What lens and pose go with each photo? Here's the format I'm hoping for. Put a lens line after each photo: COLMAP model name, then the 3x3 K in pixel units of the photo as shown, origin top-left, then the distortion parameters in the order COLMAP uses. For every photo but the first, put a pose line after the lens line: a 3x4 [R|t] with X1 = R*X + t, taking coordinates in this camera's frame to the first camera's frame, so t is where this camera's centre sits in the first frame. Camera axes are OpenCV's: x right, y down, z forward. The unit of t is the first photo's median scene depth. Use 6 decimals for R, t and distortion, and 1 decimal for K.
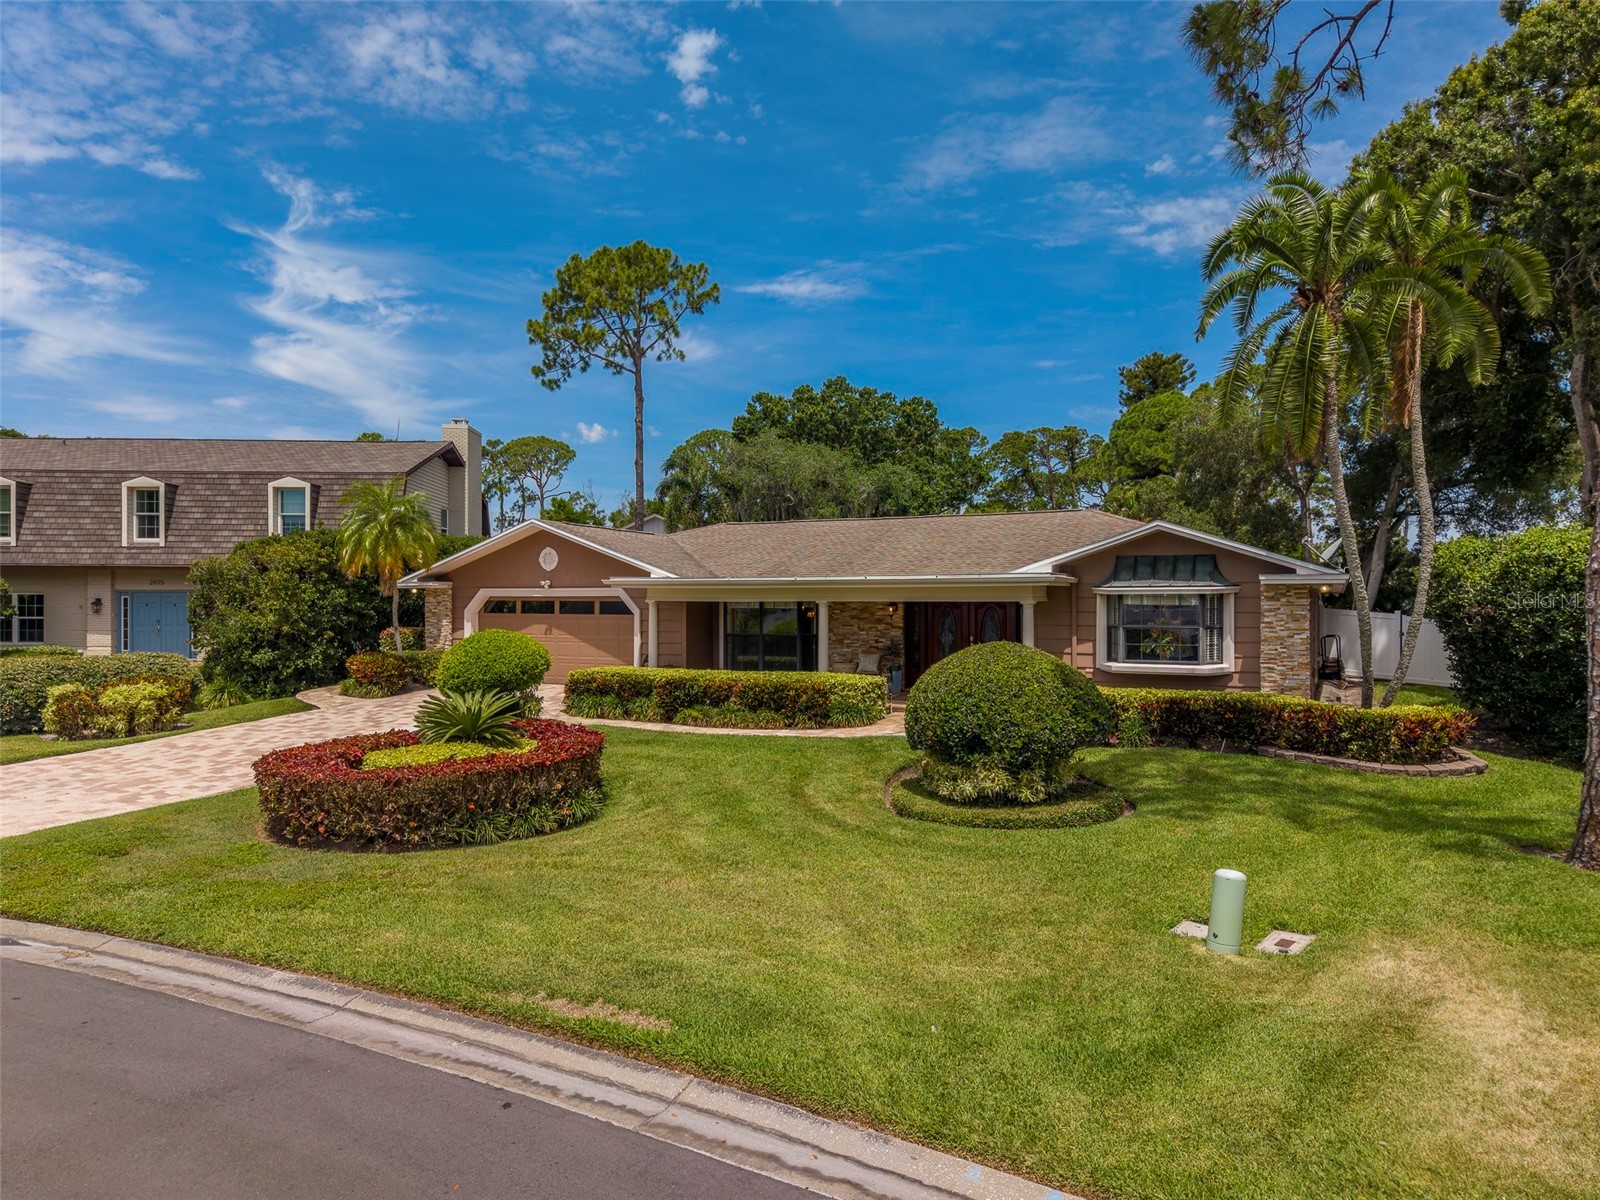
lens RADIAL K [[1065.3, 0, 804.2], [0, 1065.3, 611.1], [0, 0, 1]] dist [0.030343, -0.031006]
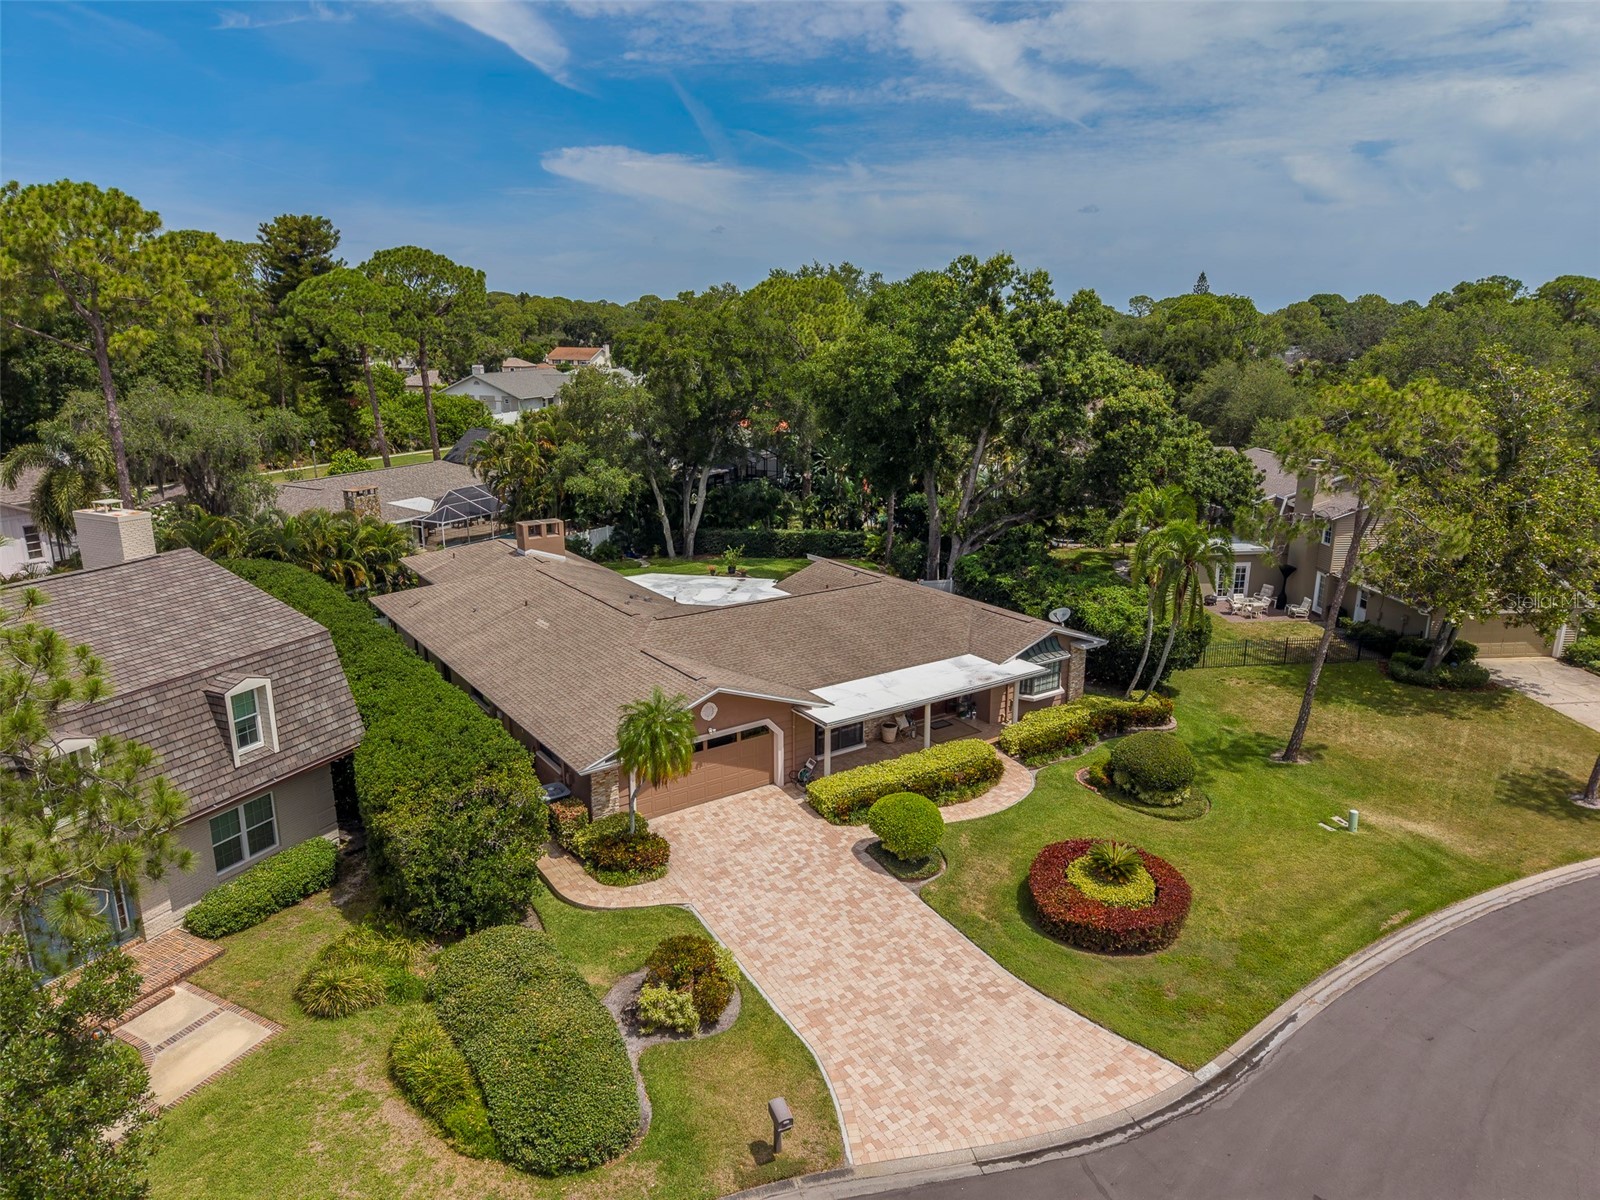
lens RADIAL K [[1065.3, 0, 799.6], [0, 1065.3, 603.1], [0, 0, 1]] dist [0.030343, -0.031006]
pose [[0.479744, -0.226452, 0.847682, -0.956146], [0.004914, 0.966799, 0.255492, -0.384527], [-0.877395, -0.118405, 0.464929, 0.281738]]
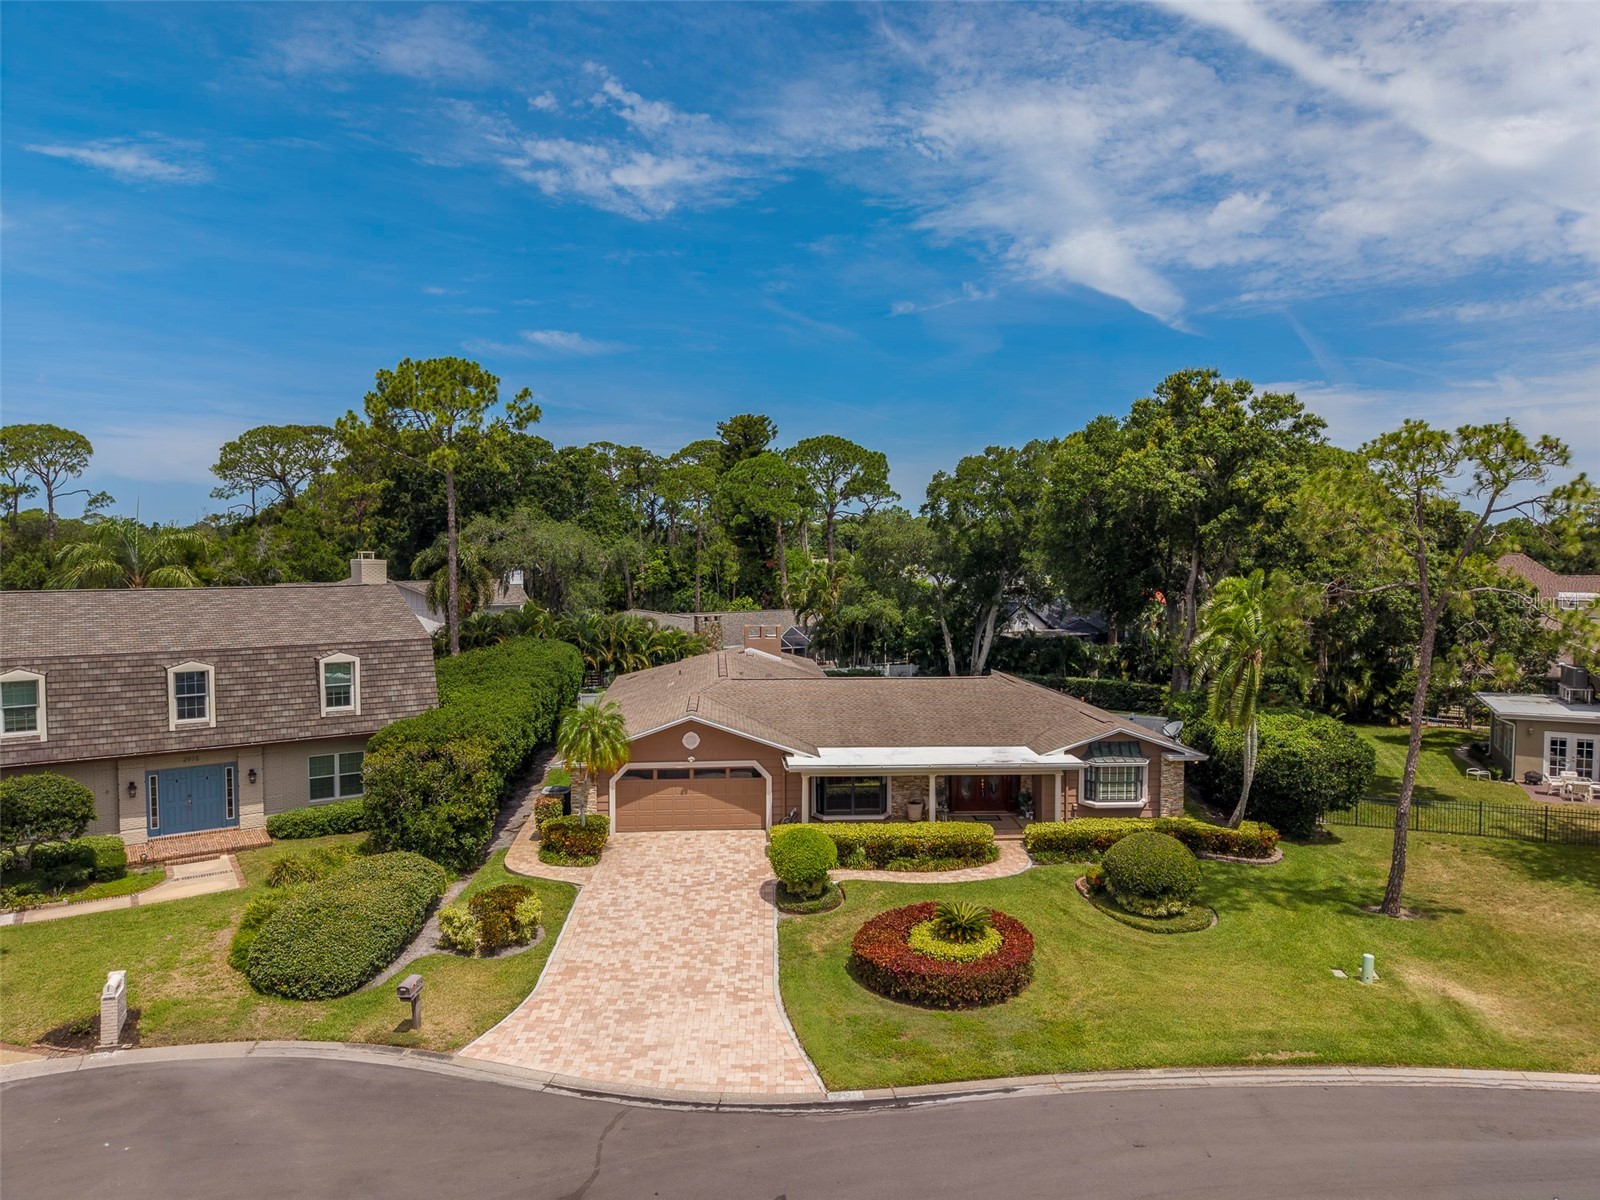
lens RADIAL K [[1065.3, 0, 805.6], [0, 1065.3, 596.4], [0, 0, 1]] dist [0.030343, -0.031006]
pose [[0.855128, -0.024480, 0.517839, -0.646319], [0.002251, 0.999050, 0.043511, -0.231901], [-0.518413, -0.036042, 0.854371, -0.178884]]
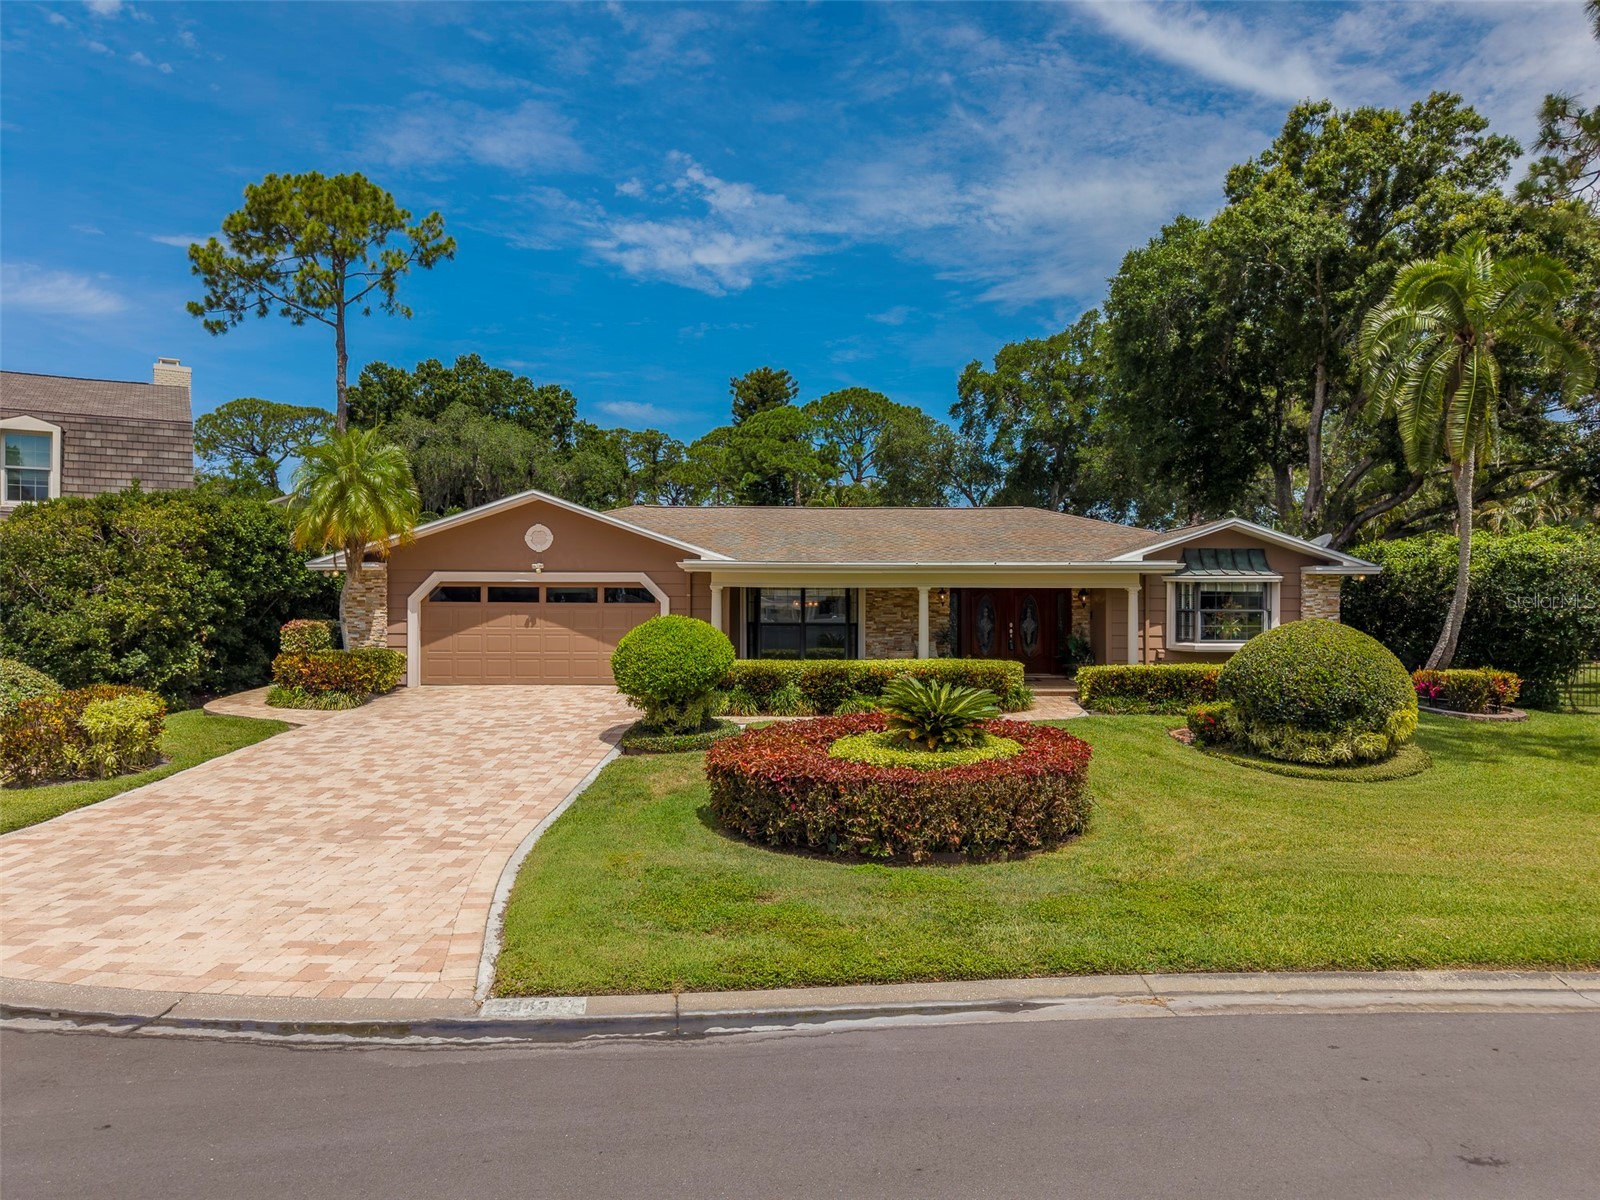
lens RADIAL K [[1065.3, 0, 802.2], [0, 1065.3, 600.9], [0, 0, 1]] dist [0.030343, -0.031006]
pose [[0.883961, 0.002798, 0.467553, -0.360650], [0.002817, 0.999932, -0.011309, 0.009412], [-0.467553, 0.011314, 0.883893, 0.118321]]
